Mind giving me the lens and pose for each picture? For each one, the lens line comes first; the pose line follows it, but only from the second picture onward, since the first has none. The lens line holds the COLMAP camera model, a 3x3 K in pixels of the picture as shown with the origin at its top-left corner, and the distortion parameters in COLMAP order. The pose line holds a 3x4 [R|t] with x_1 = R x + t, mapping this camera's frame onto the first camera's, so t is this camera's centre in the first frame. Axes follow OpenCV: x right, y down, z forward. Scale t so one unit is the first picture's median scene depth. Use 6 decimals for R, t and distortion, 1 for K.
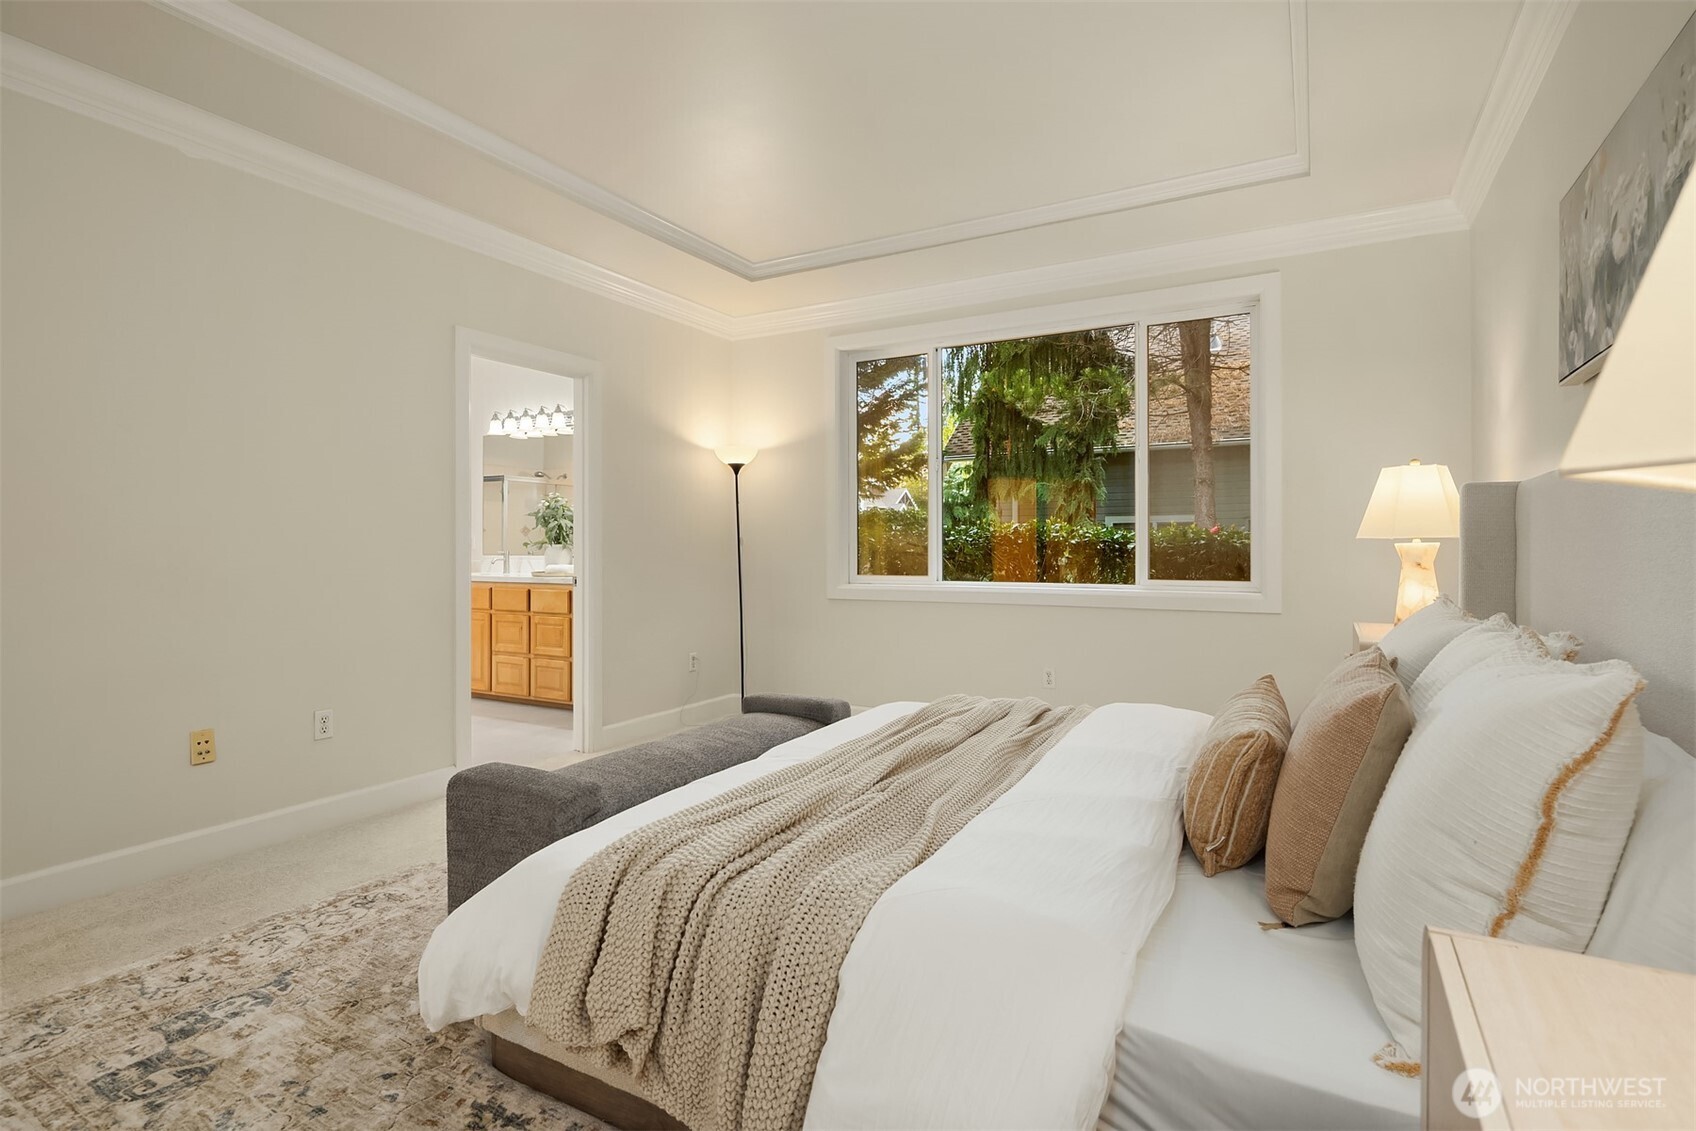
lens RADIAL K [[826.5, 0, 852.7], [0, 826.5, 541.1], [0, 0, 1]] dist [0.001189, -0.000097]
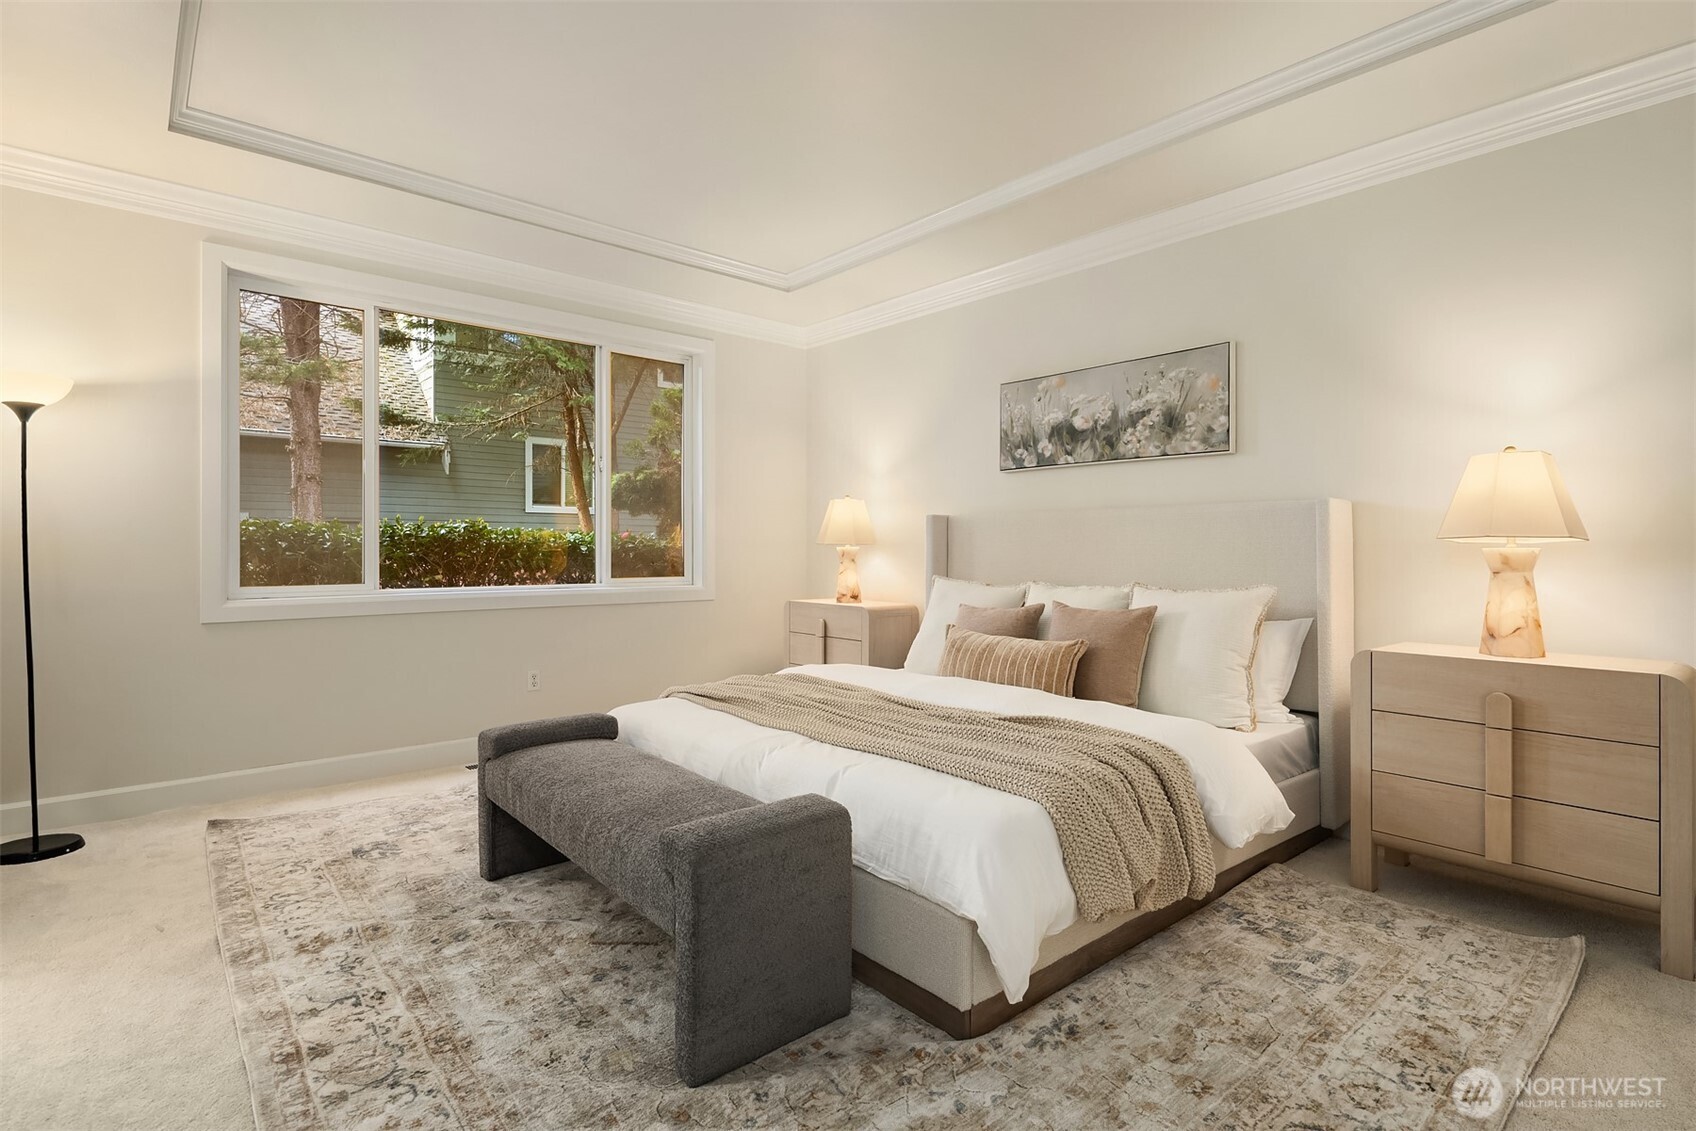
lens RADIAL K [[826.5, 0, 852.7], [0, 826.5, 541.1], [0, 0, 1]] dist [0.001189, -0.000097]
pose [[0.330583, 0.011354, 0.943708, -0.529524], [-0.007710, 0.999927, -0.009329, 0.004060], [-0.943745, -0.004192, 0.330647, 0.284198]]
